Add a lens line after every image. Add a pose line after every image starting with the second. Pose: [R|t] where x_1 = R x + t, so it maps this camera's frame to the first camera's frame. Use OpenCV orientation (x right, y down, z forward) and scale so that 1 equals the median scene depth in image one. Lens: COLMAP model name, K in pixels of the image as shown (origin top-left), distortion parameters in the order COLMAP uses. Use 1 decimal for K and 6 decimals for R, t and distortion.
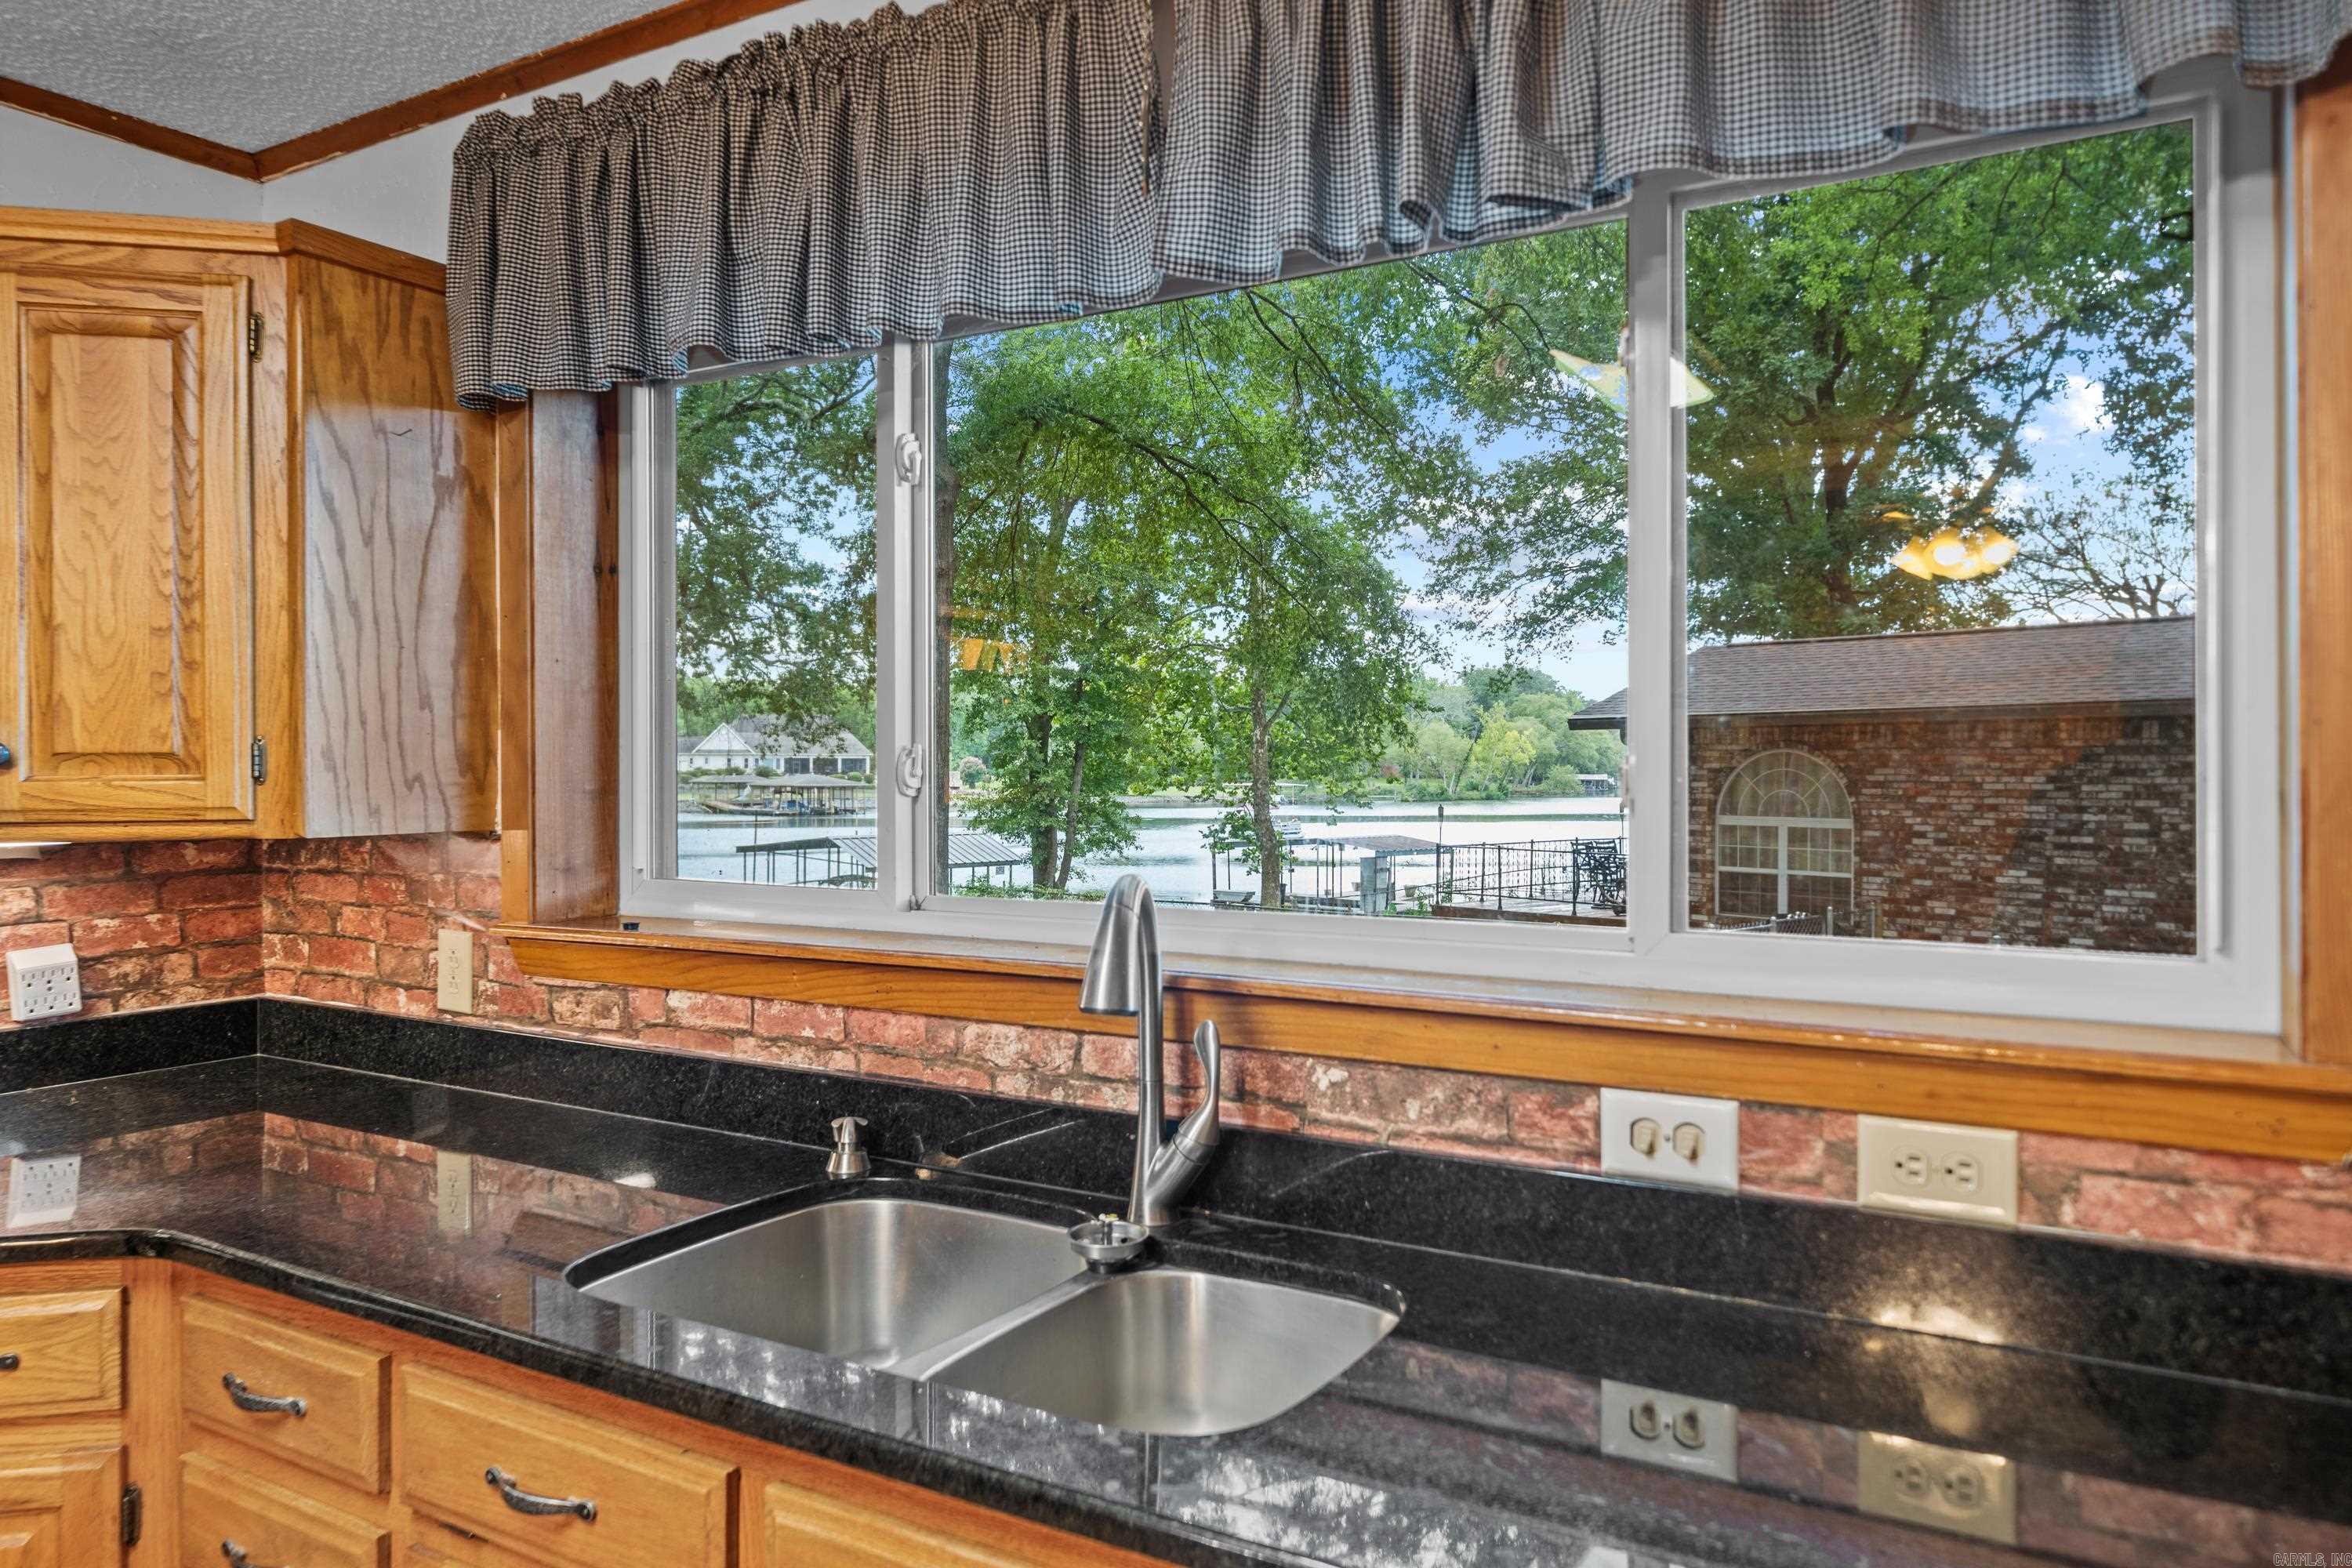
lens RADIAL K [[1624.0, 0, 1176.1], [0, 1624.0, 782.6], [0, 0, 1]] dist [-0.001709, -0.000251]
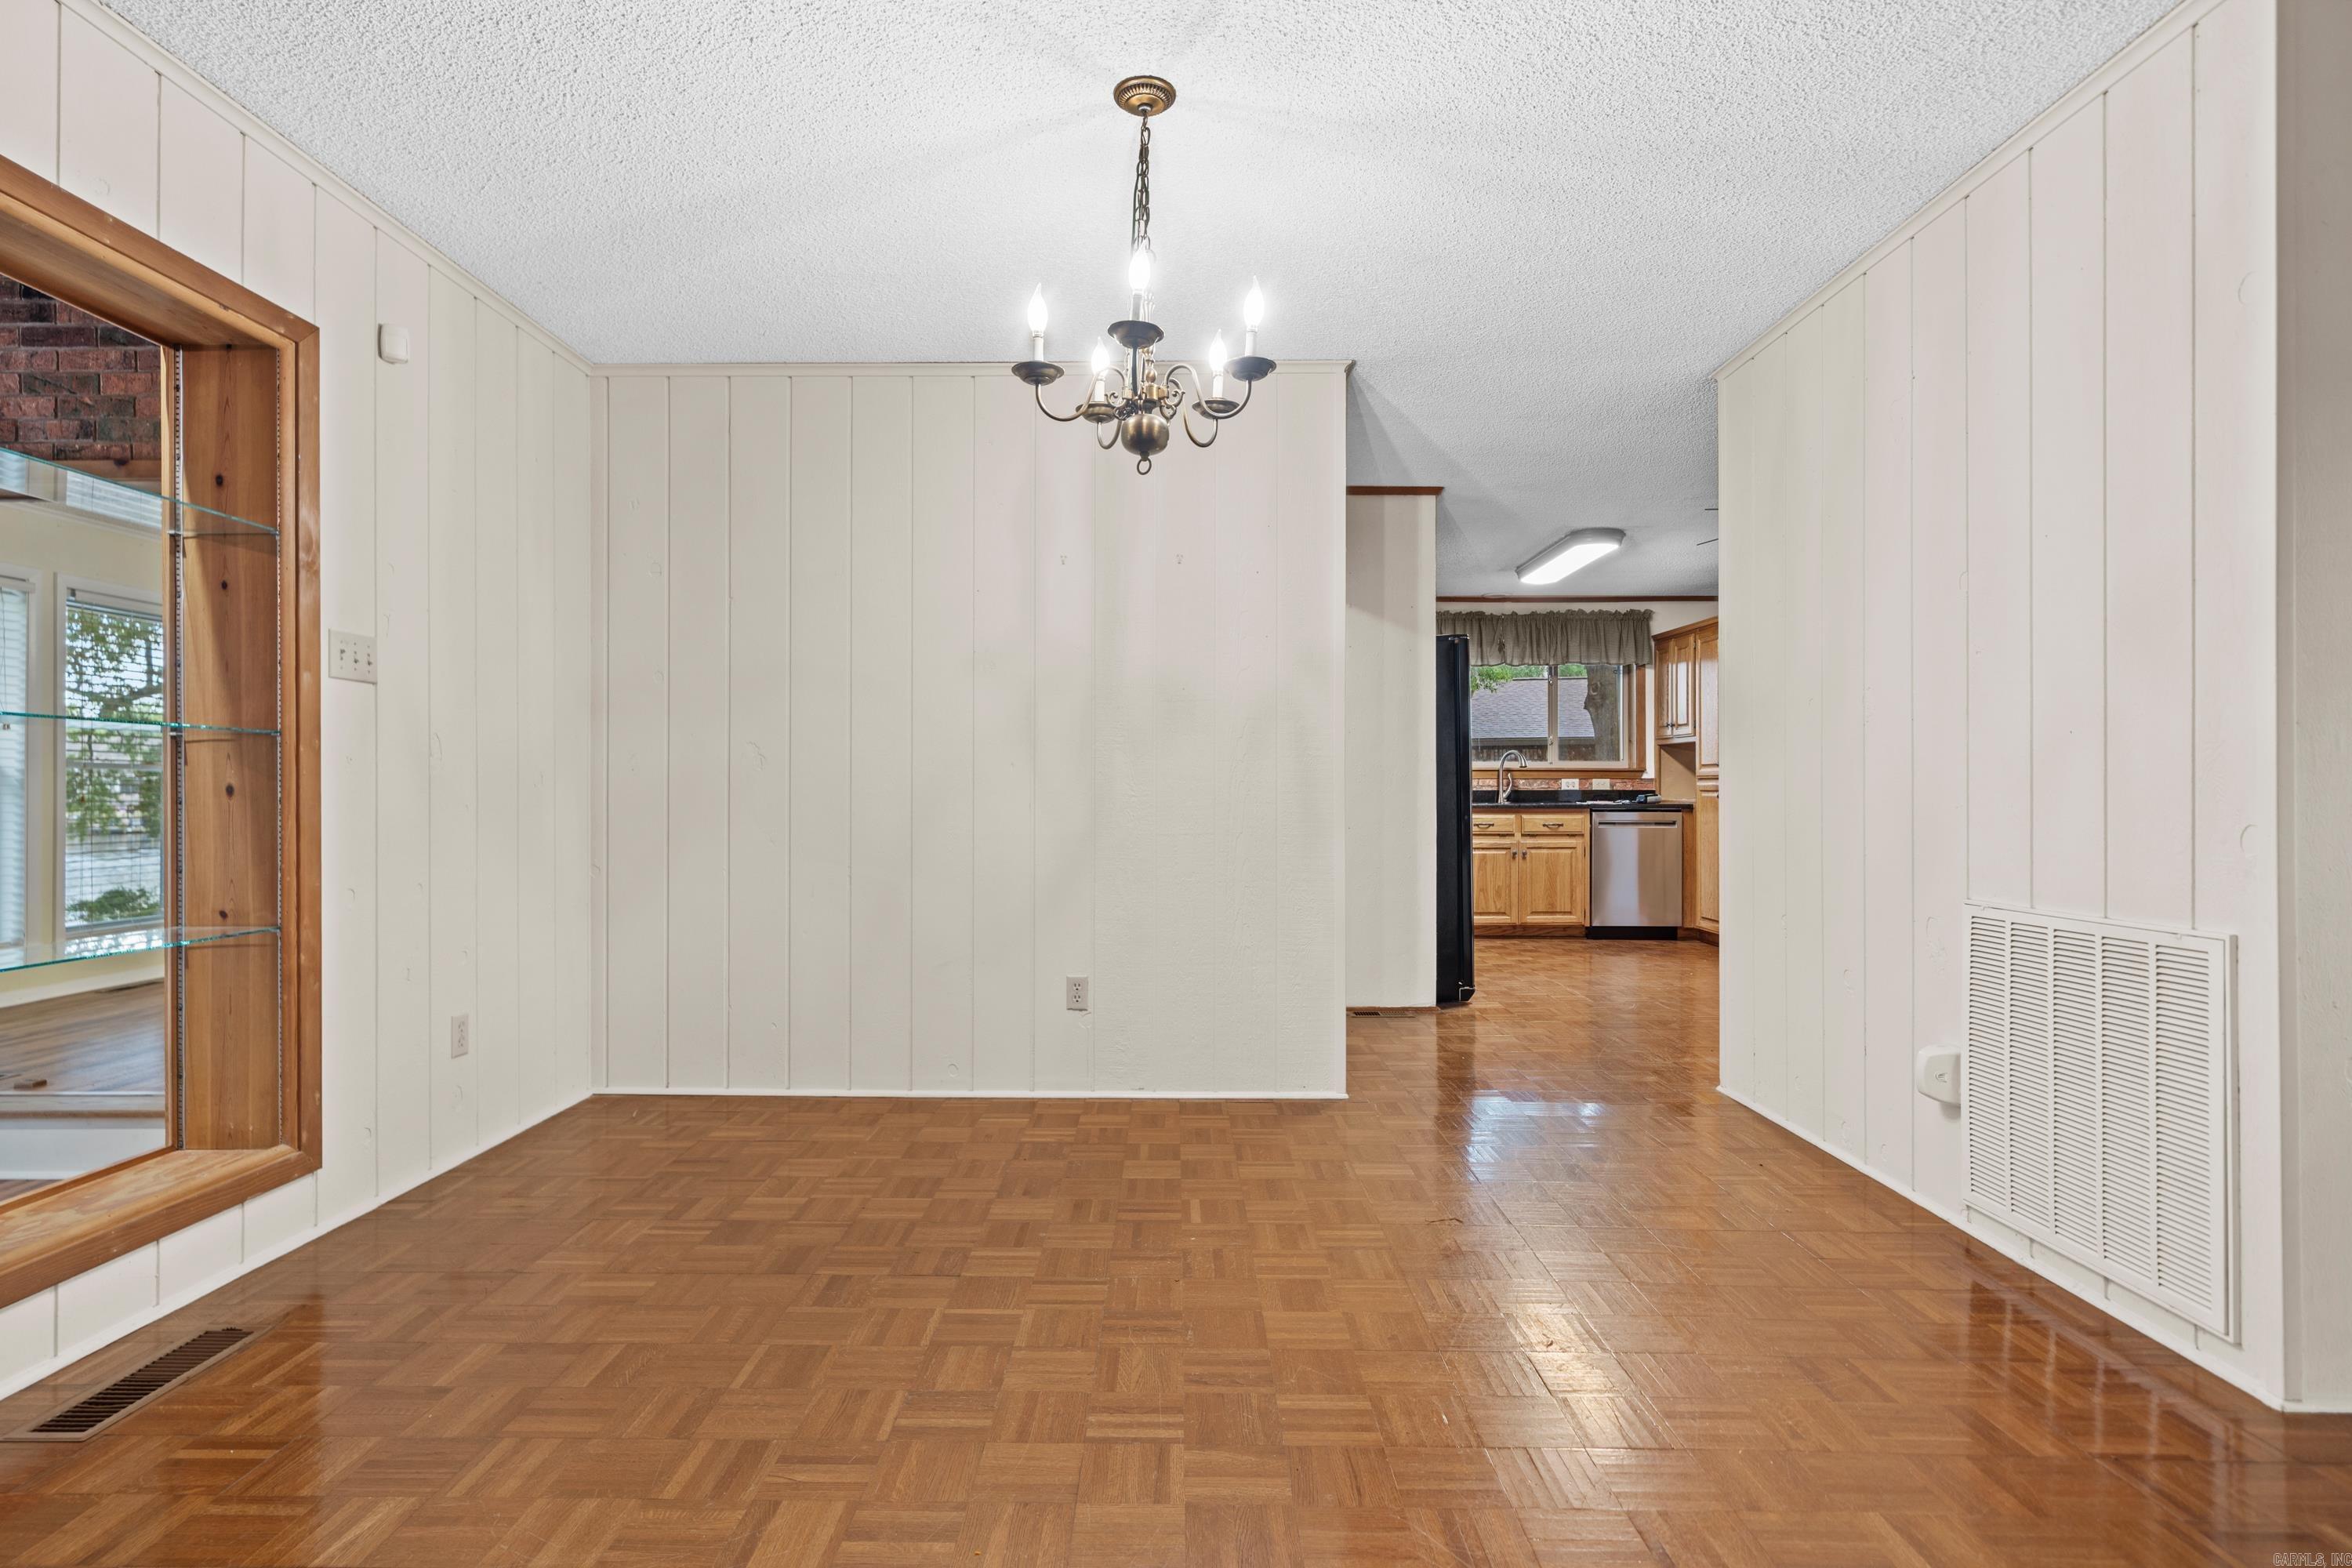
lens RADIAL K [[1173.4, 0, 1173.2], [0, 1173.4, 782.7], [0, 0, 1]] dist [0.000651, 0.000051]
pose [[0.851029, 0.004126, 0.525102, -4.703138], [0.000444, 0.999963, -0.008576, 0.260458], [-0.525118, 0.007531, 0.850996, -3.146117]]
